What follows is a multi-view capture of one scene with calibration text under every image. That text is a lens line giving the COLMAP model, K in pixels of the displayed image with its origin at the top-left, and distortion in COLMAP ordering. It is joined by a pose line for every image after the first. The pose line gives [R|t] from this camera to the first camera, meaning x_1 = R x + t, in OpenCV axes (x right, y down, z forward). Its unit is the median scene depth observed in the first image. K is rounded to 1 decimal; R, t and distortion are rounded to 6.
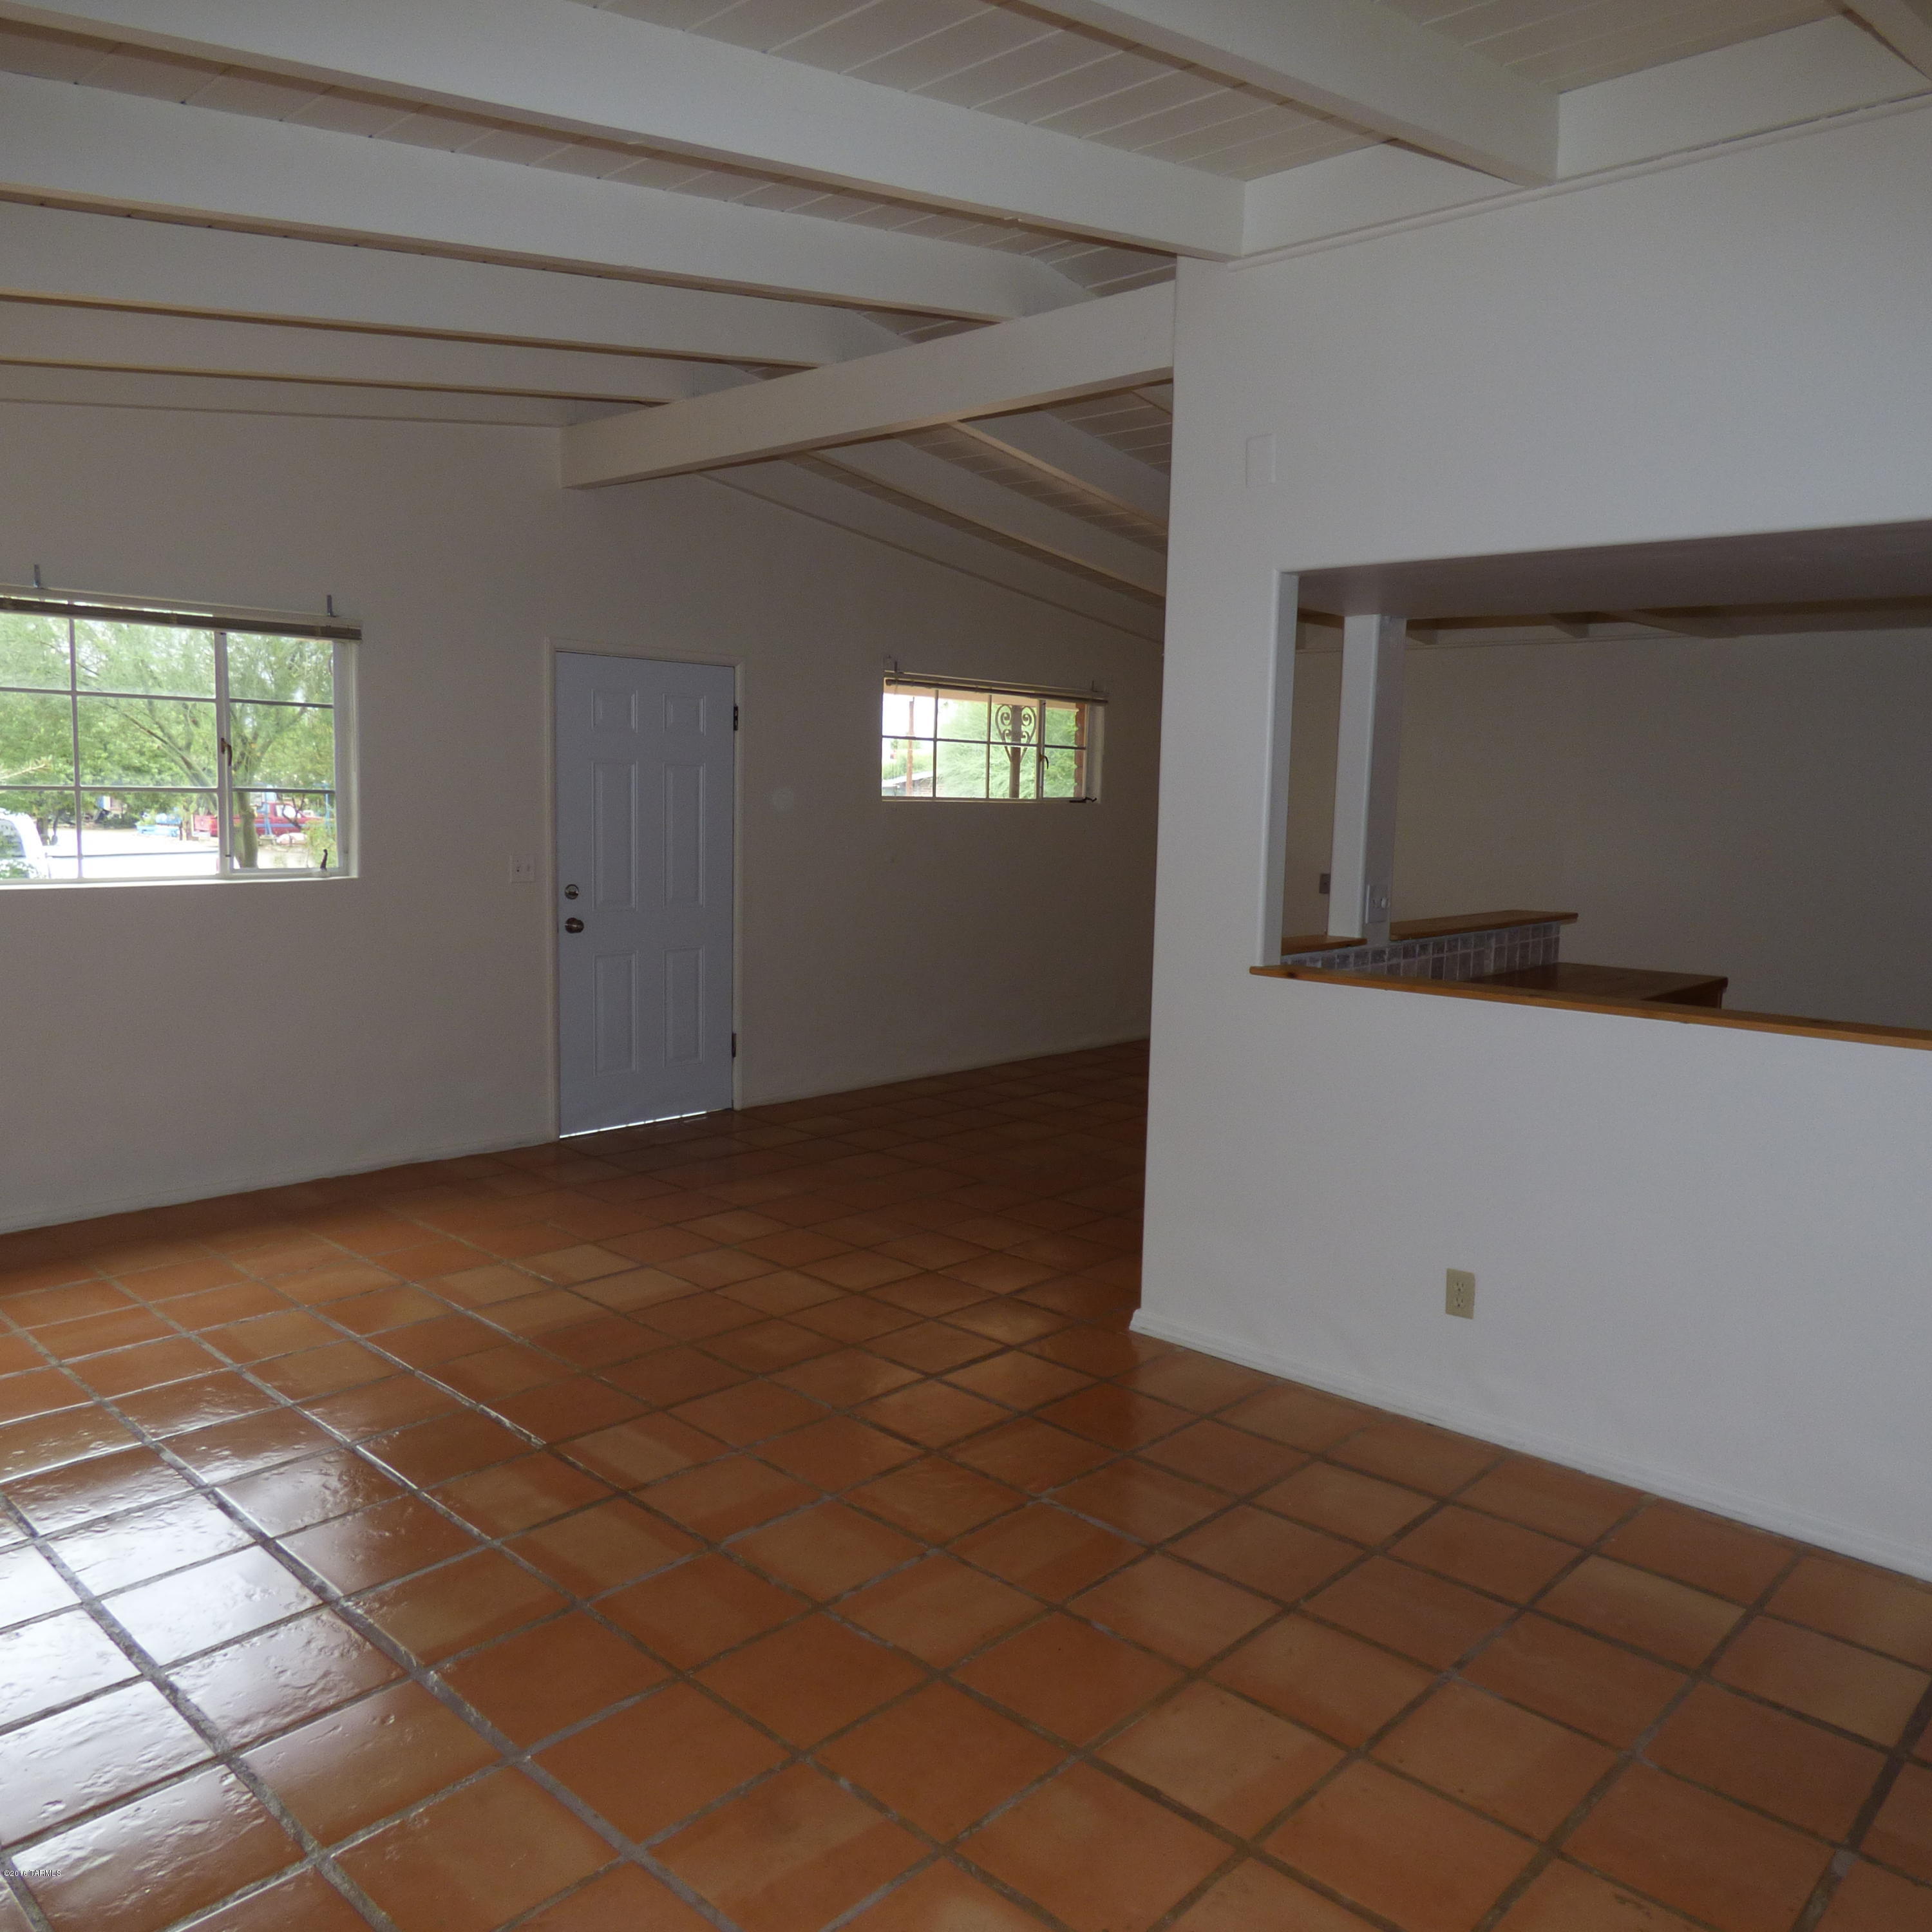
lens RADIAL K [[1548.9, 0, 987.3], [0, 1548.9, 985.4], [0, 0, 1]] dist [-0.001646, -0.002952]
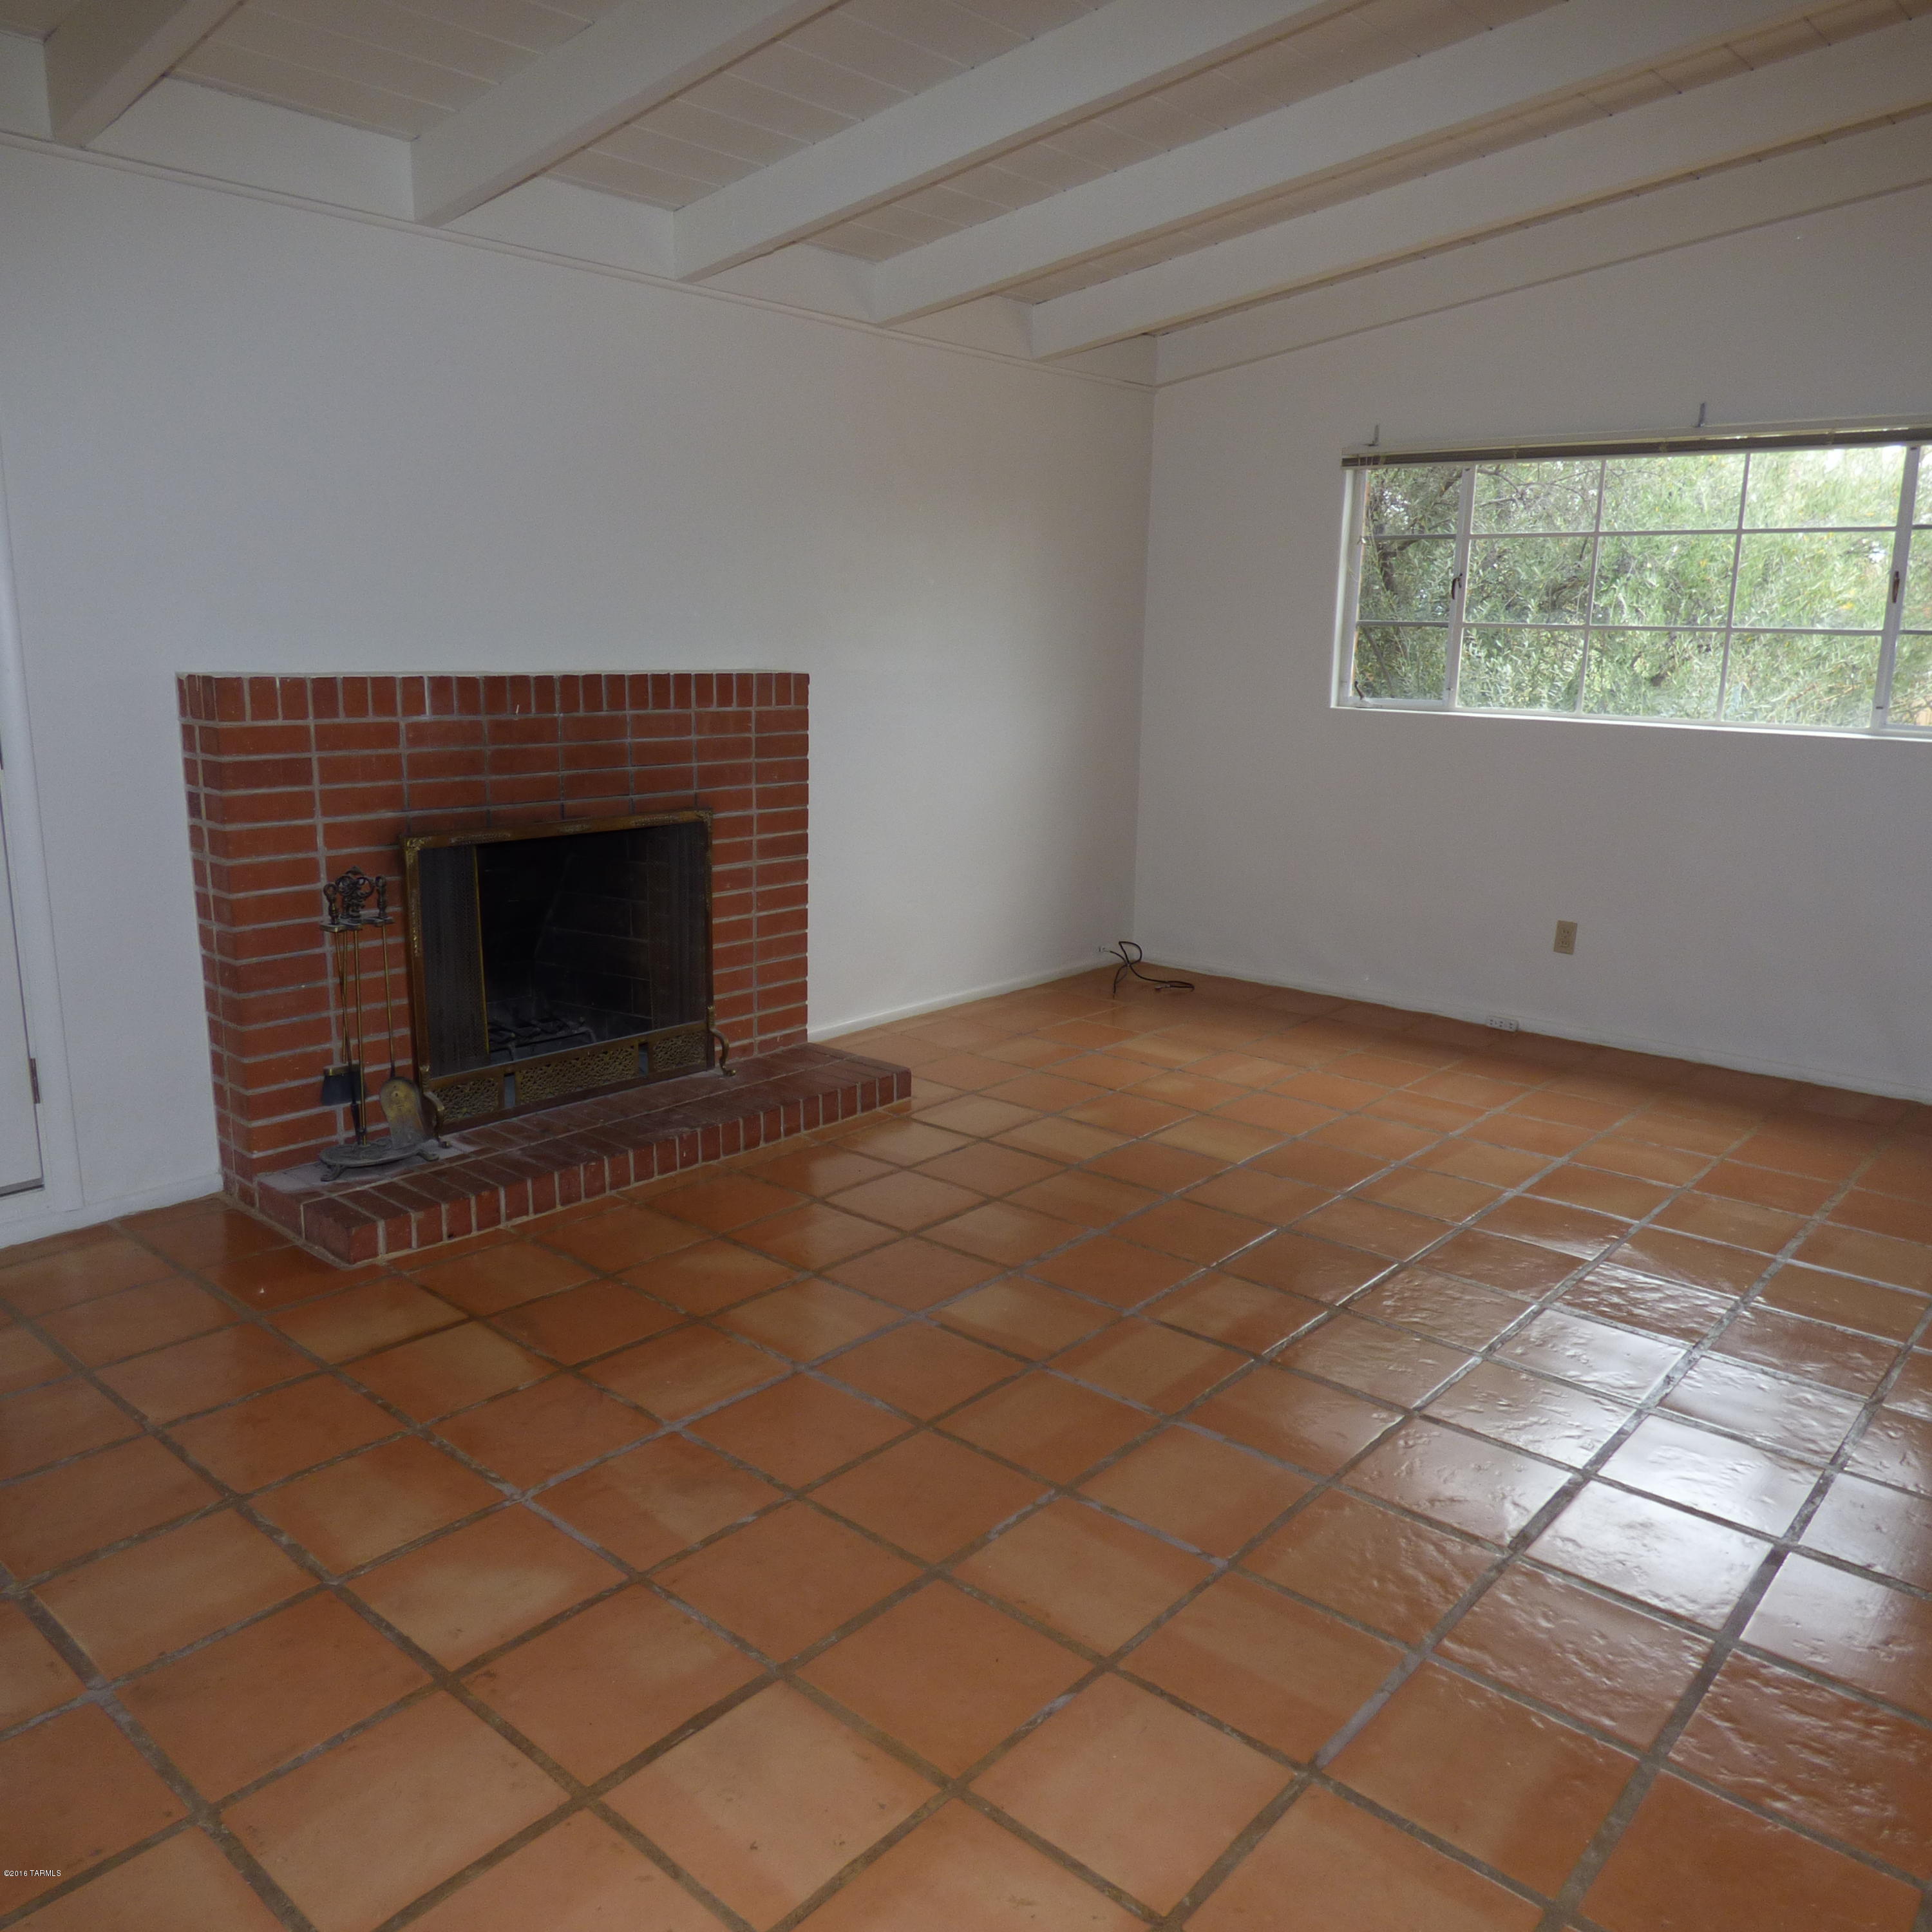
lens RADIAL K [[1548.9, 0, 987.3], [0, 1548.9, 985.4], [0, 0, 1]] dist [-0.001646, -0.002952]
pose [[0.030114, 0.198527, -0.979633, 0.467198], [-0.147833, 0.970183, 0.192068, -0.030162], [0.988554, 0.139038, 0.058565, 0.570920]]
